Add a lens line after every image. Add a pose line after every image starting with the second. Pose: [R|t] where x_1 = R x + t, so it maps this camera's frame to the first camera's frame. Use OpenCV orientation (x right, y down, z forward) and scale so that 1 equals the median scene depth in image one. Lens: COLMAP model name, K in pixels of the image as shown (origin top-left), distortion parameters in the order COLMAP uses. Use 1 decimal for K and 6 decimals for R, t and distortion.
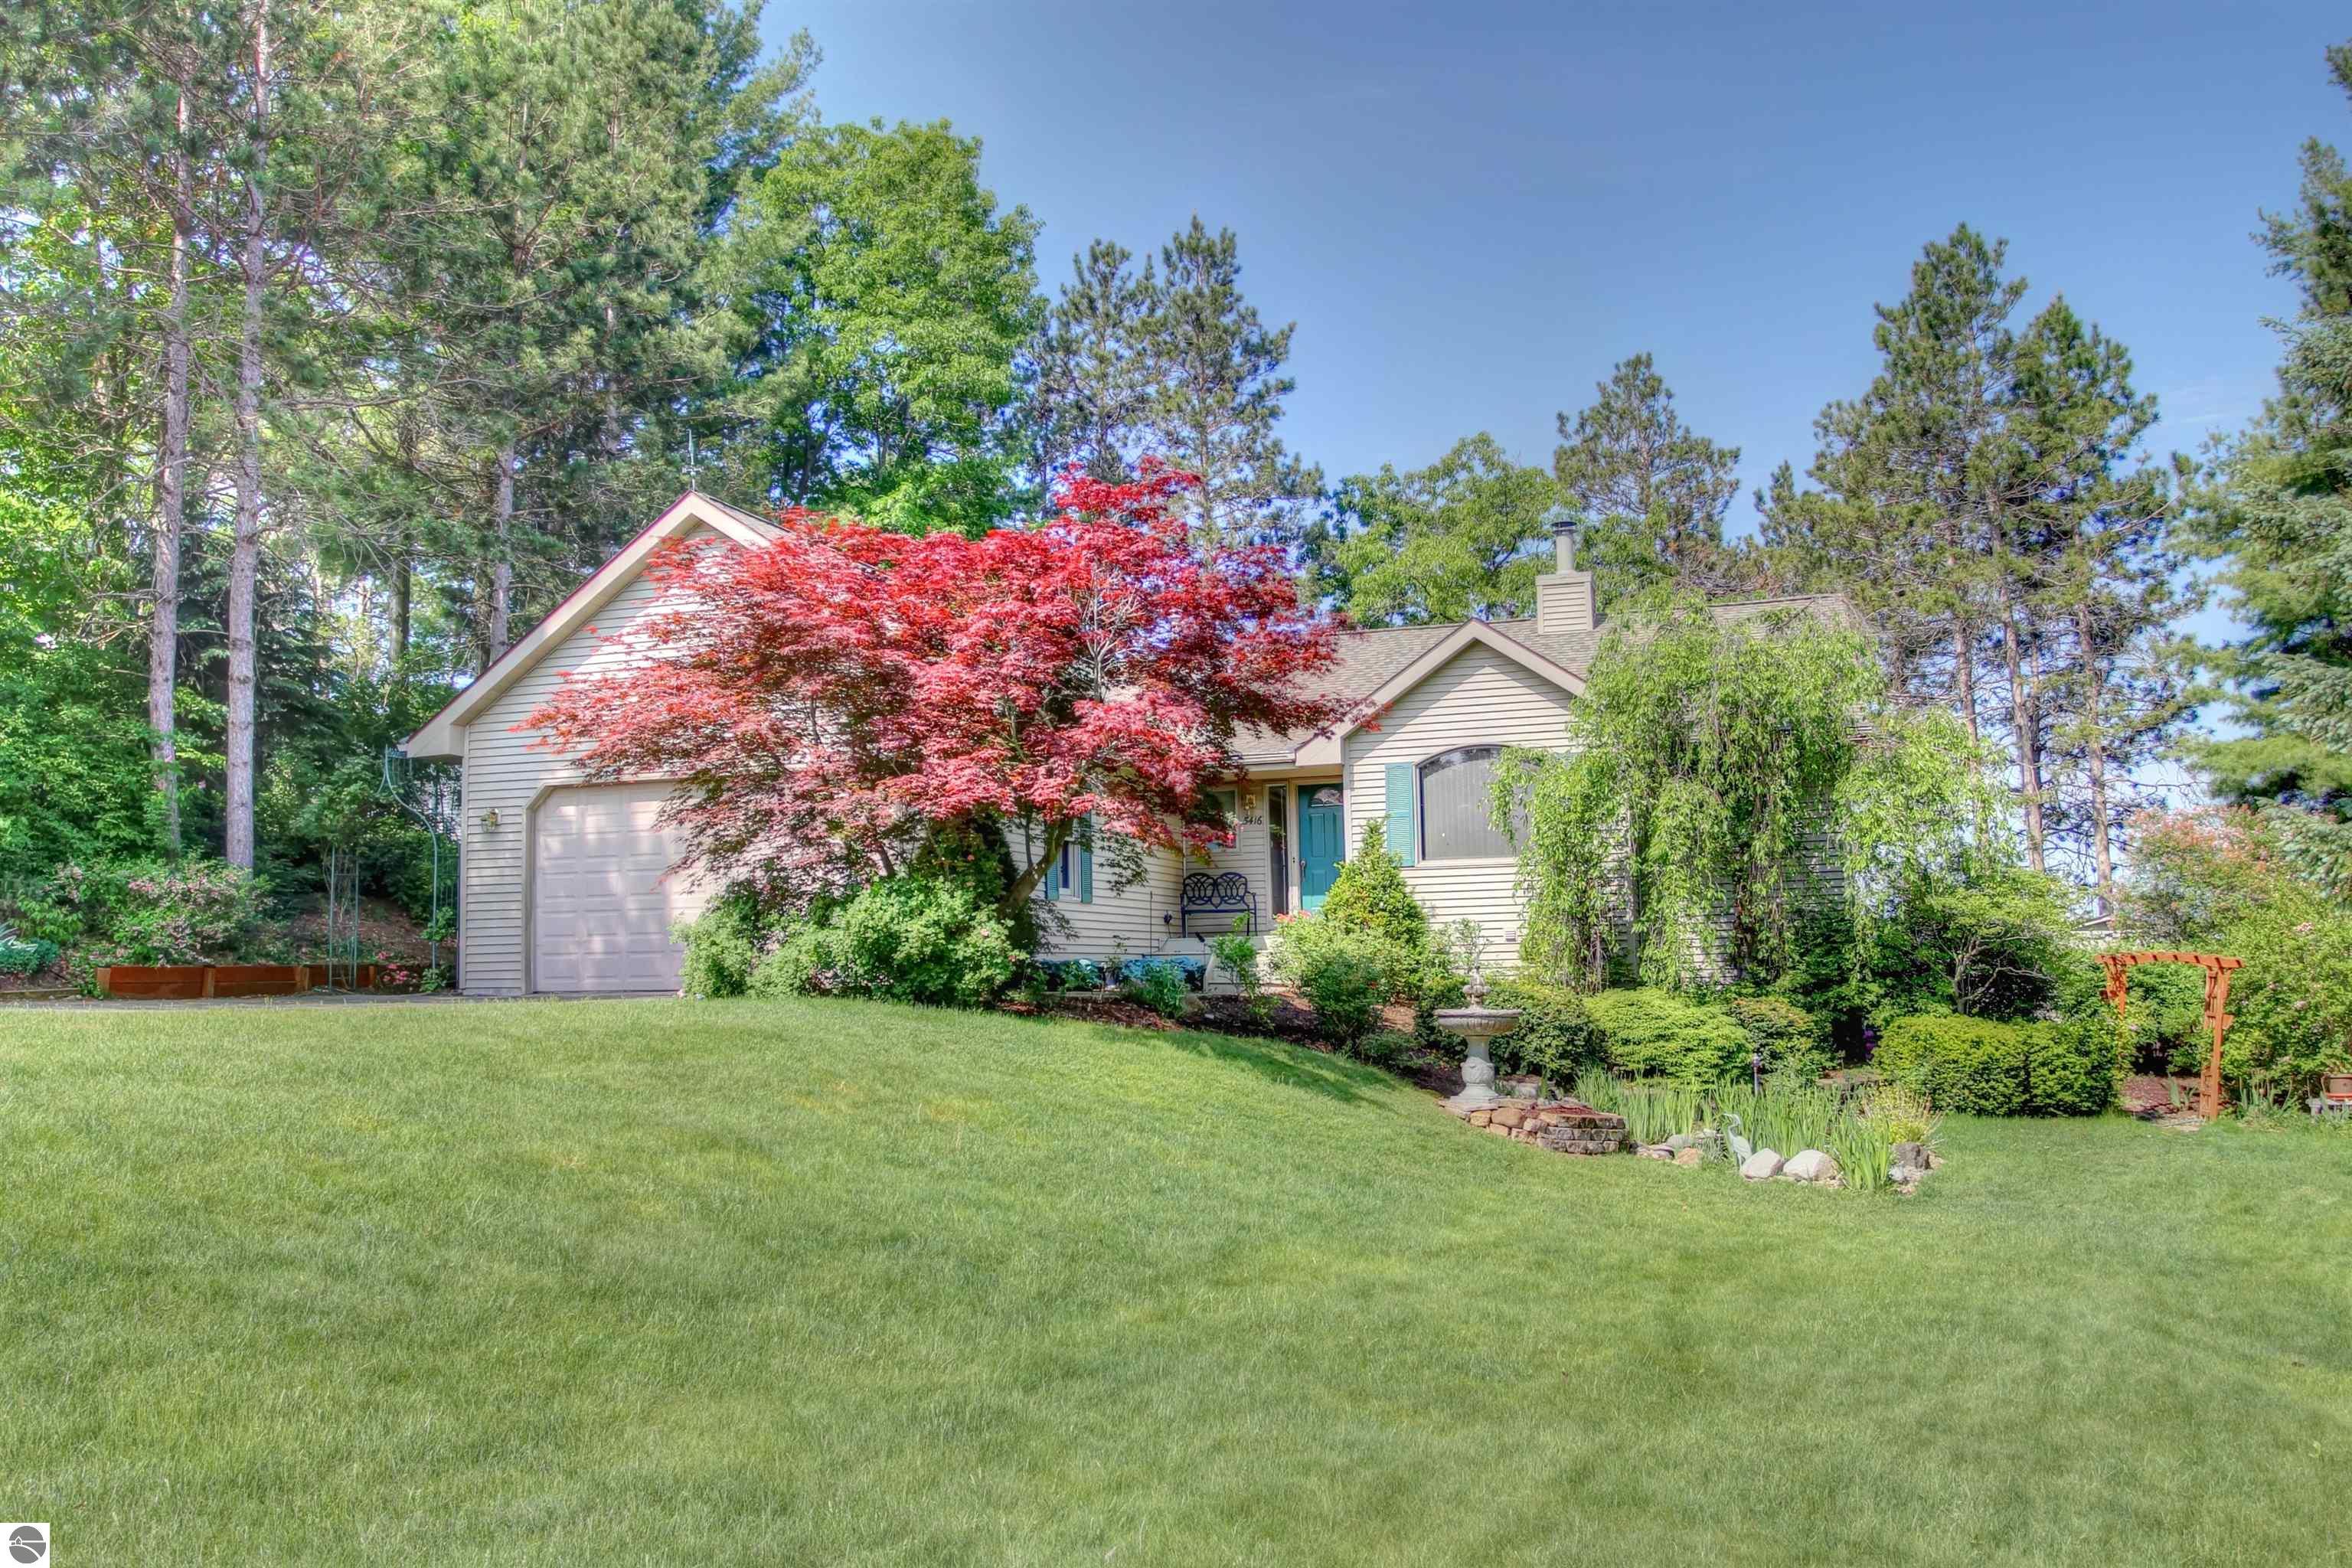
lens RADIAL K [[1886.3, 0, 1176.0], [0, 1886.3, 784.0], [0, 0, 1]] dist [-0.073362, 0.041696]
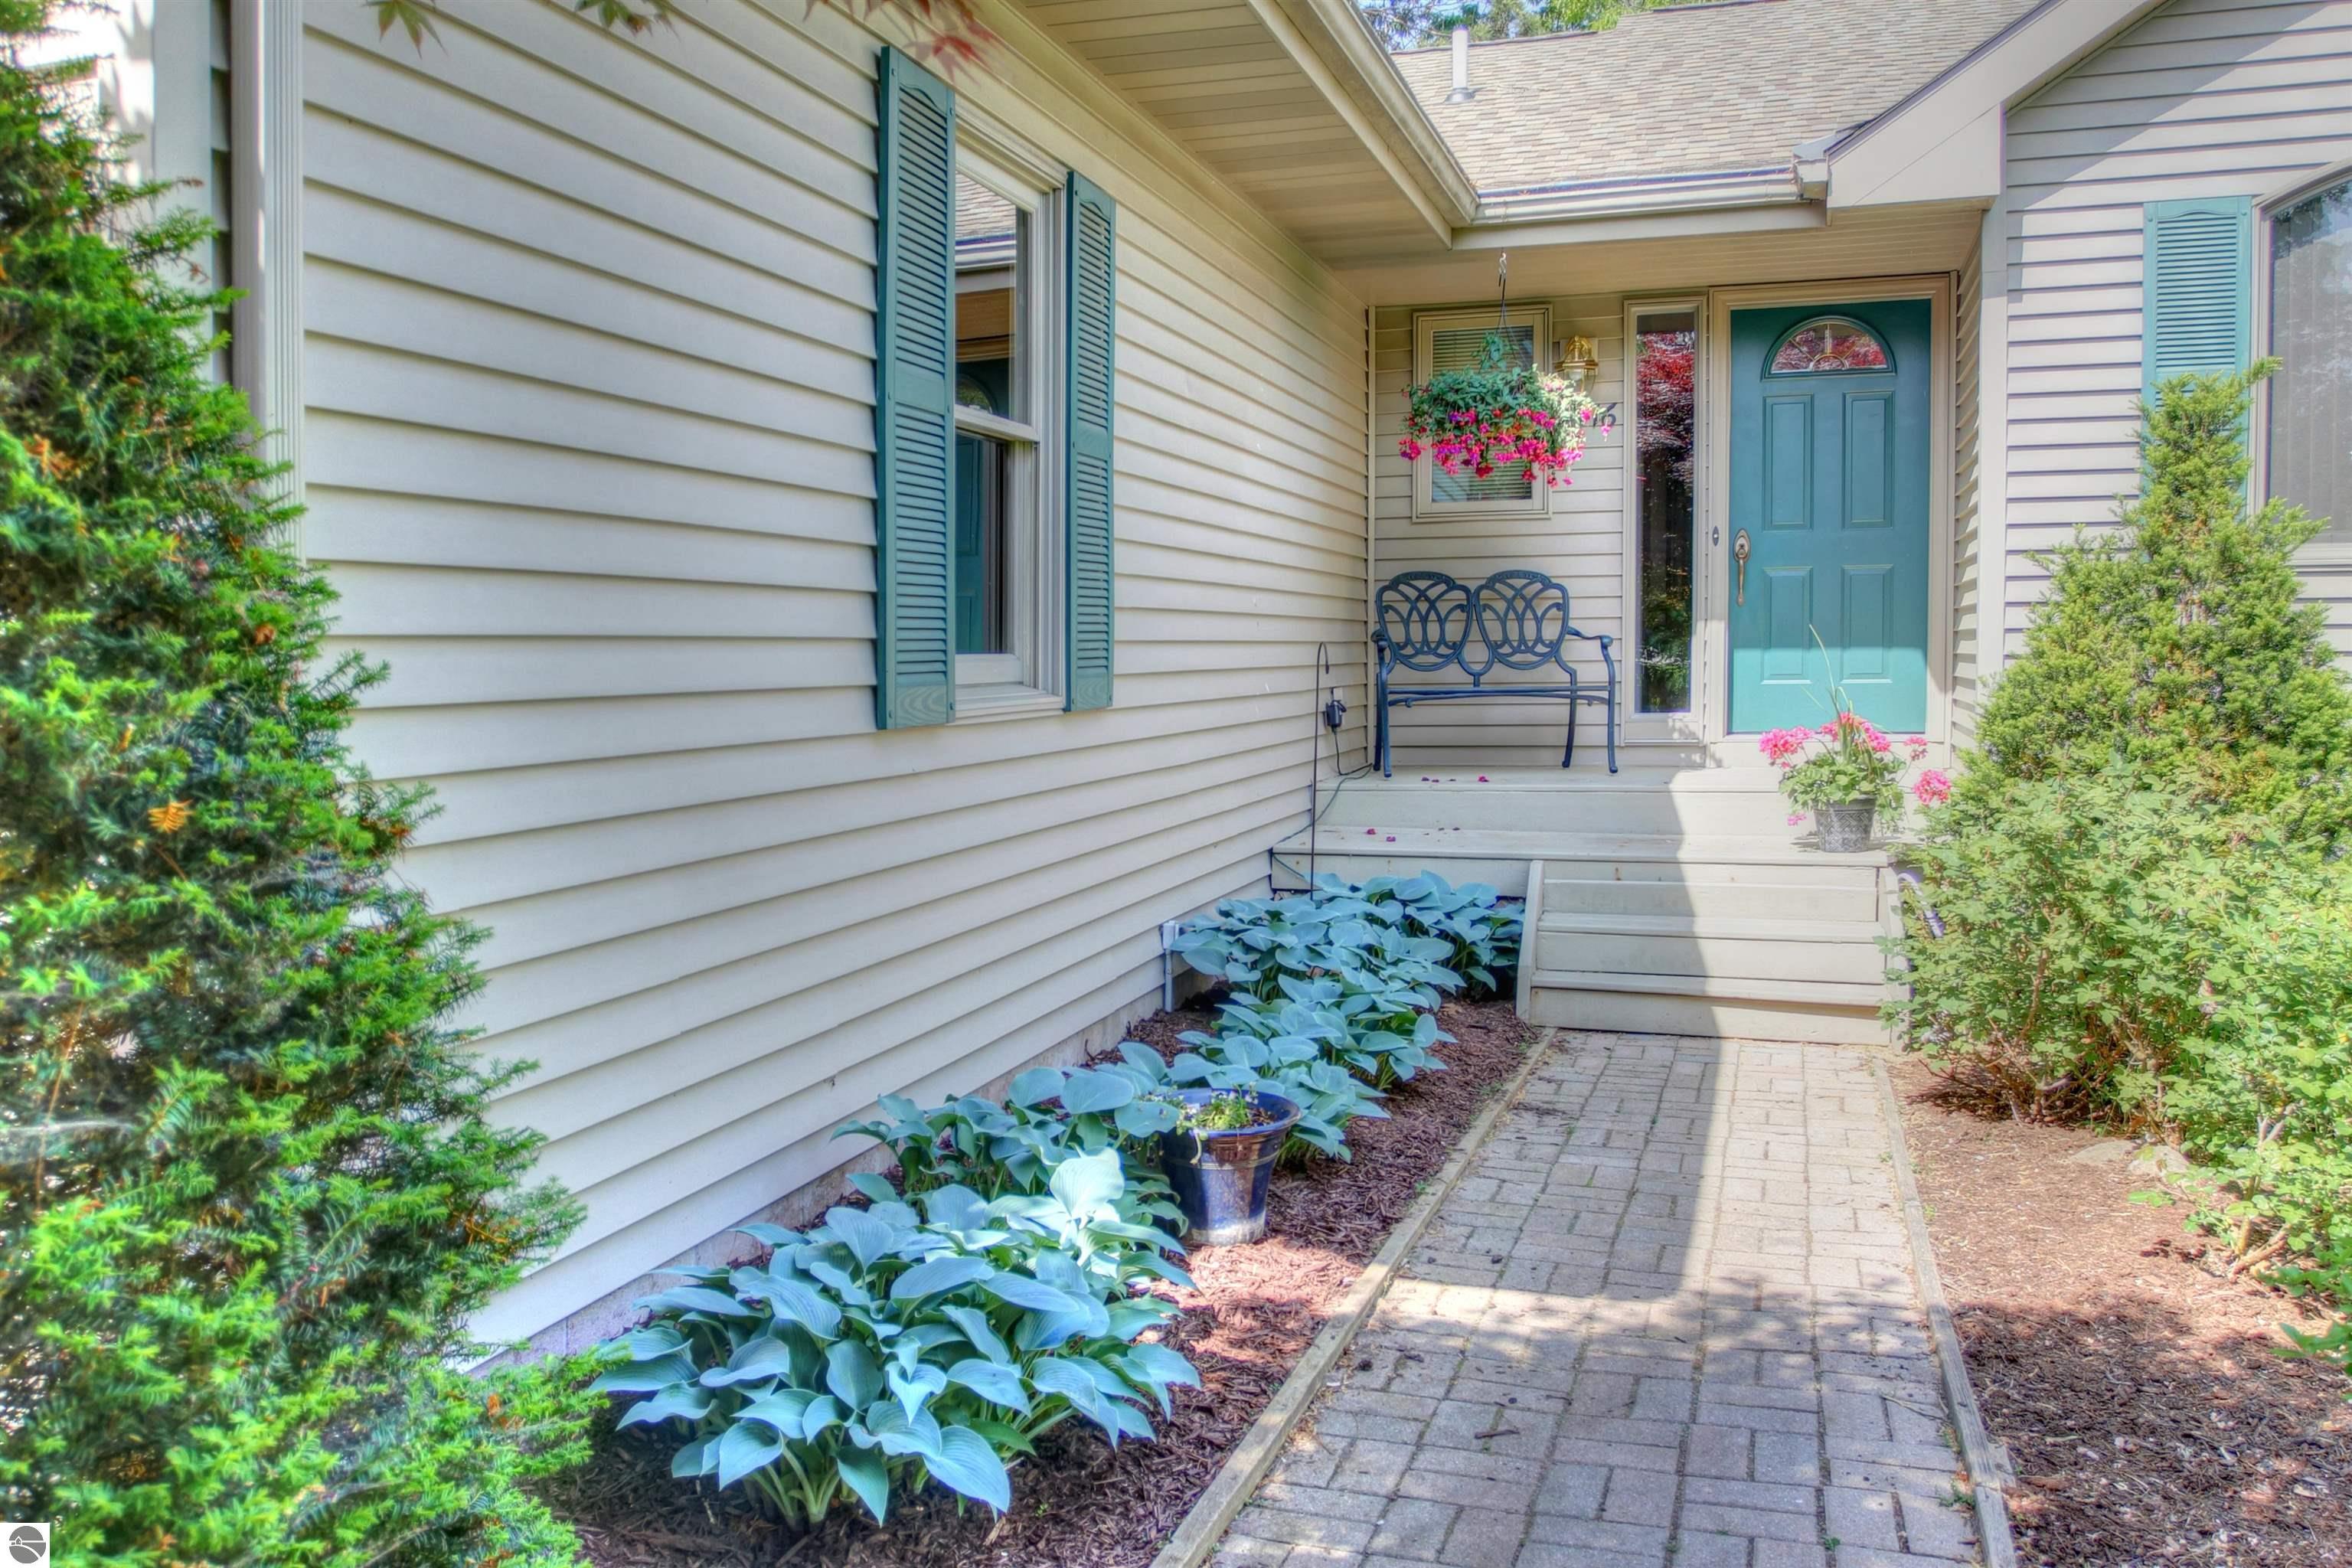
lens RADIAL K [[1886.3, 0, 1176.0], [0, 1886.3, 784.0], [0, 0, 1]] dist [-0.073362, 0.041696]
pose [[0.999924, 0.012213, -0.001533, -0.038620], [-0.011783, 0.985786, 0.167594, 0.035143], [0.003558, -0.167564, 0.985855, 0.810811]]
